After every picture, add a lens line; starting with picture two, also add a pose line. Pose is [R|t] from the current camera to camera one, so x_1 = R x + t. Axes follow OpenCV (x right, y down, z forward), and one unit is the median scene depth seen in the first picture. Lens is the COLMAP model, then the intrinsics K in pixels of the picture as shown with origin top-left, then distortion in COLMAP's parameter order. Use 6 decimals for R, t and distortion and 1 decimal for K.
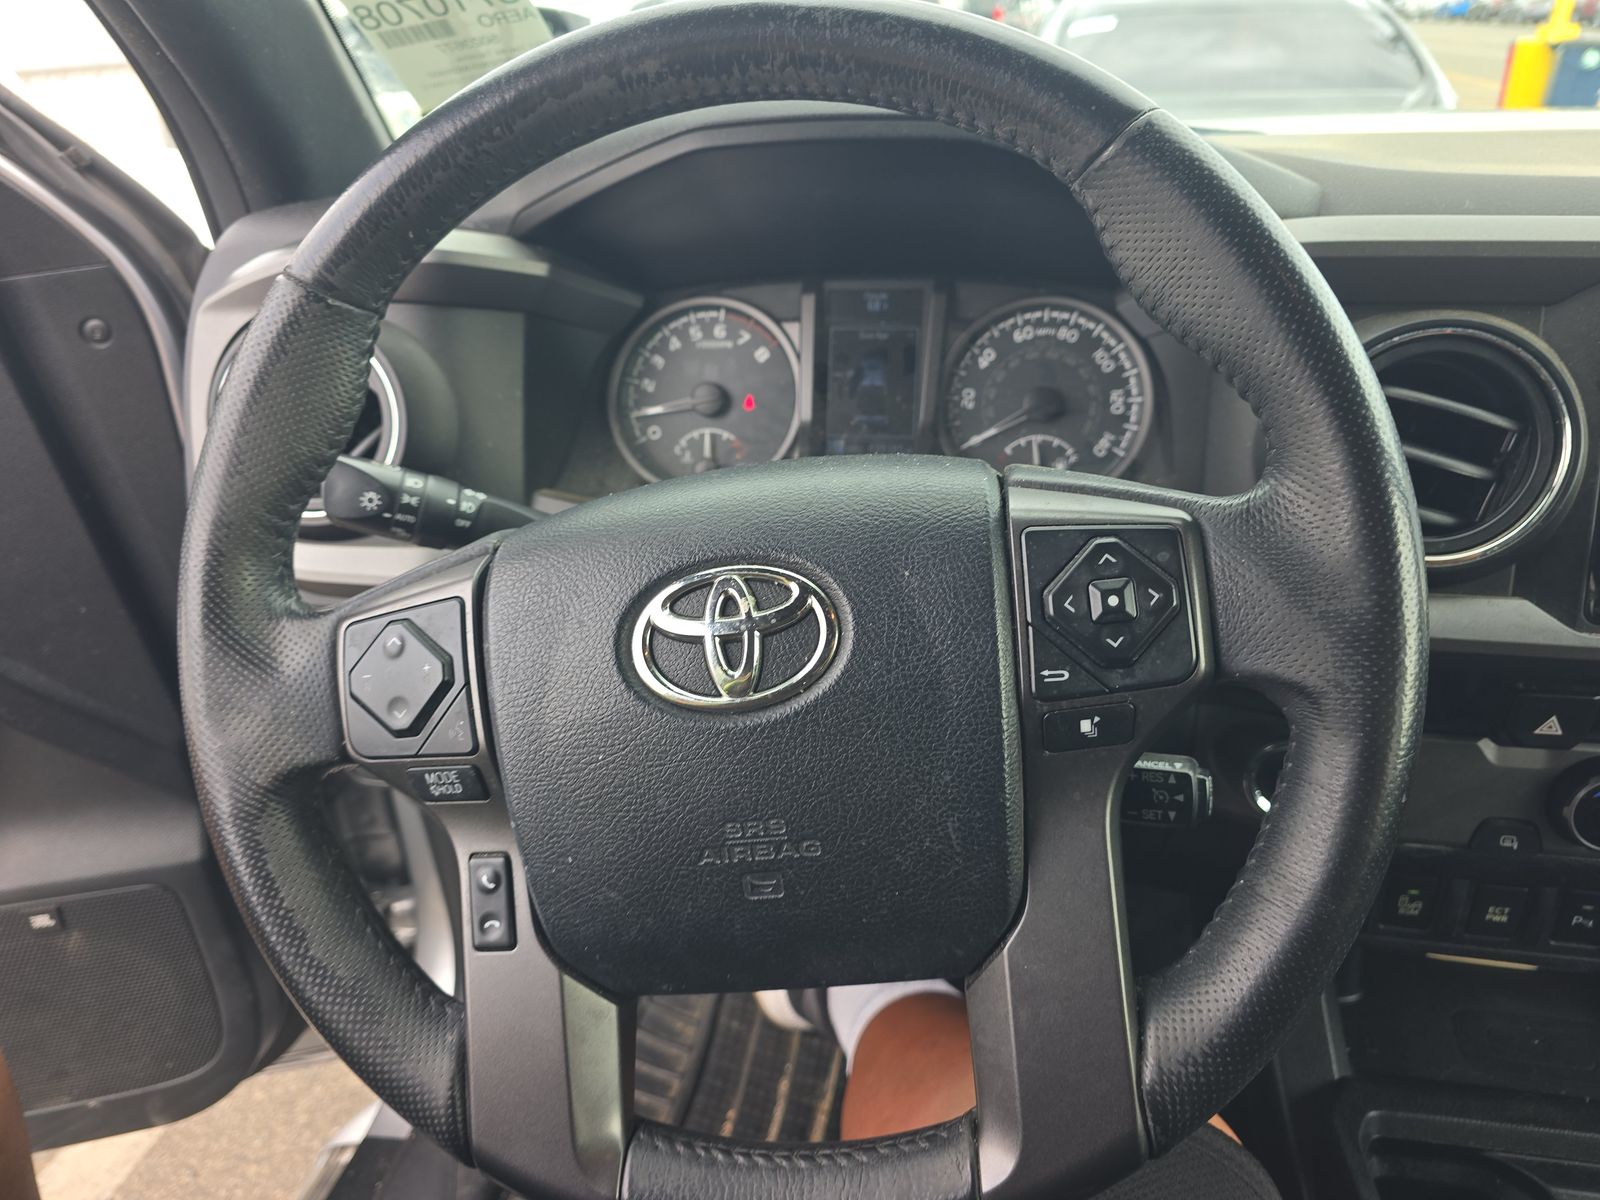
lens RADIAL K [[1101.4, 0, 800.0], [0, 1101.4, 600.0], [0, 0, 1]] dist [-0.005288, -0.001136]
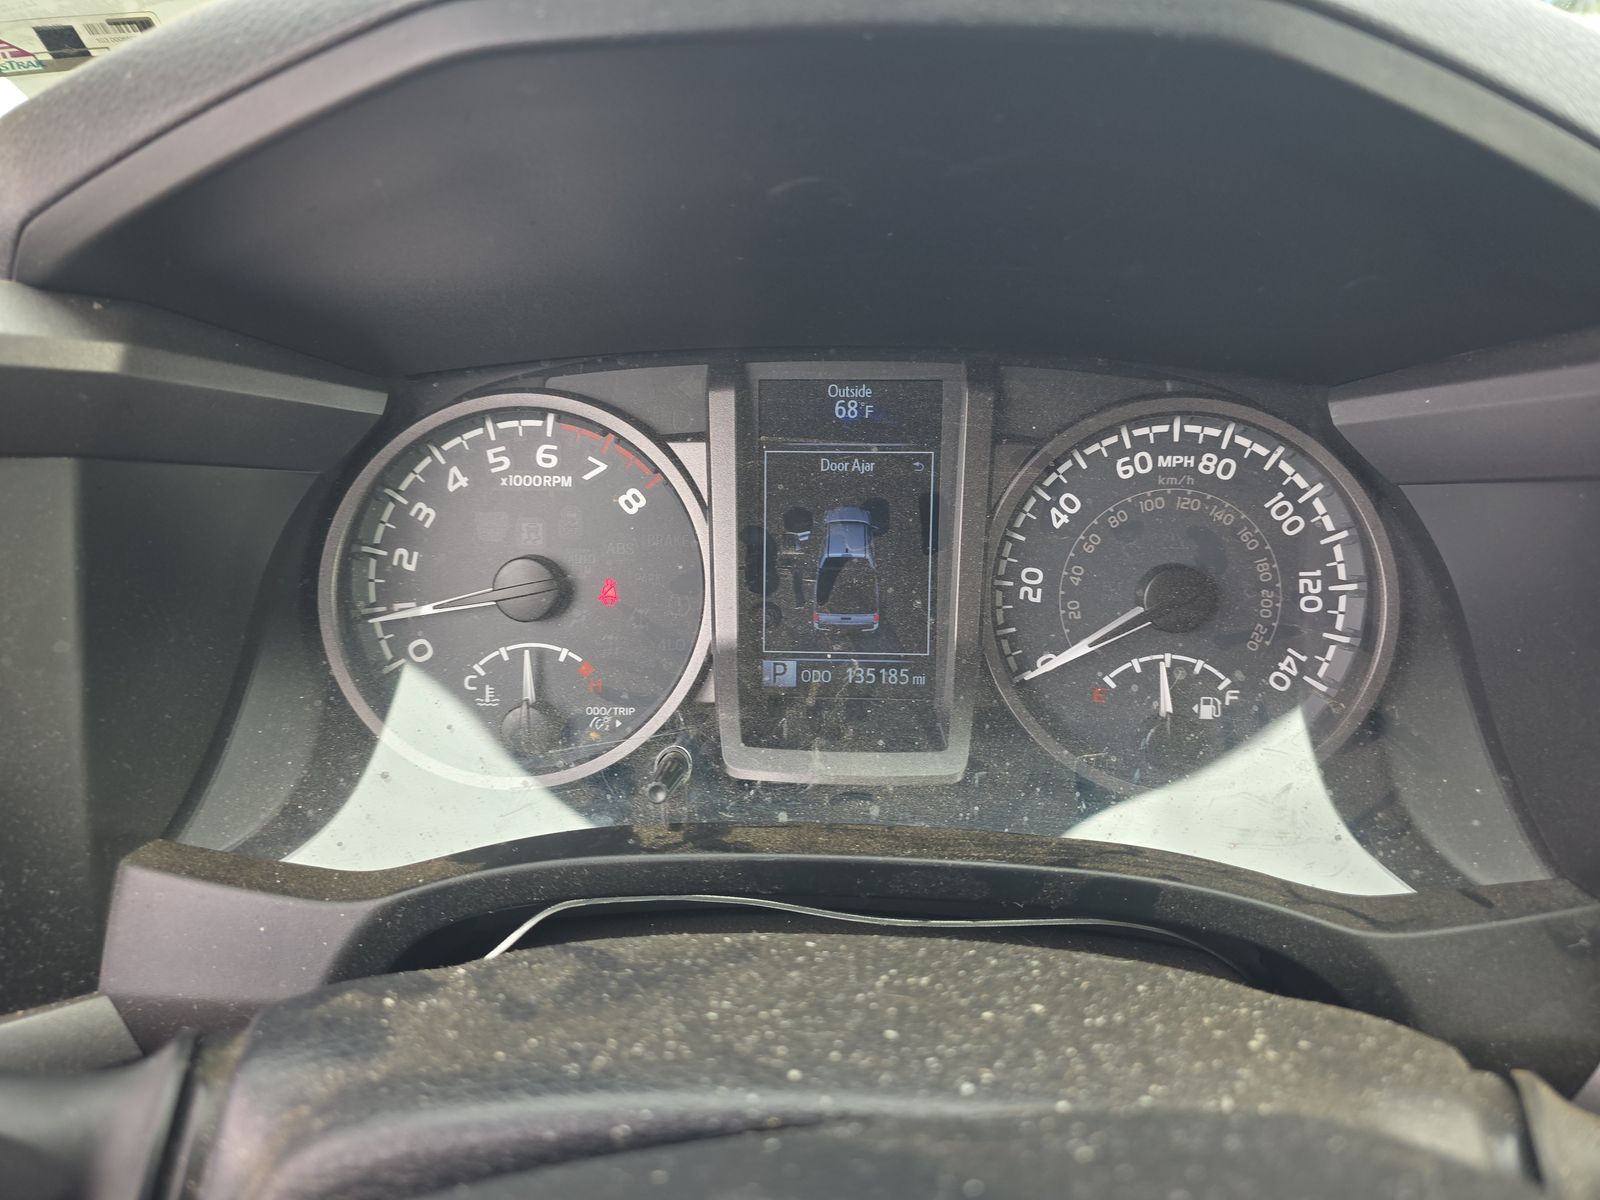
lens RADIAL K [[1082.6, 0, 800.0], [0, 1082.6, 600.0], [0, 0, 1]] dist [0.007901, -0.000839]
pose [[0.986493, -0.031418, 0.160760, -0.041011], [0.036303, 0.998961, -0.027540, -0.165260], [-0.159728, 0.033004, 0.986609, 0.503876]]
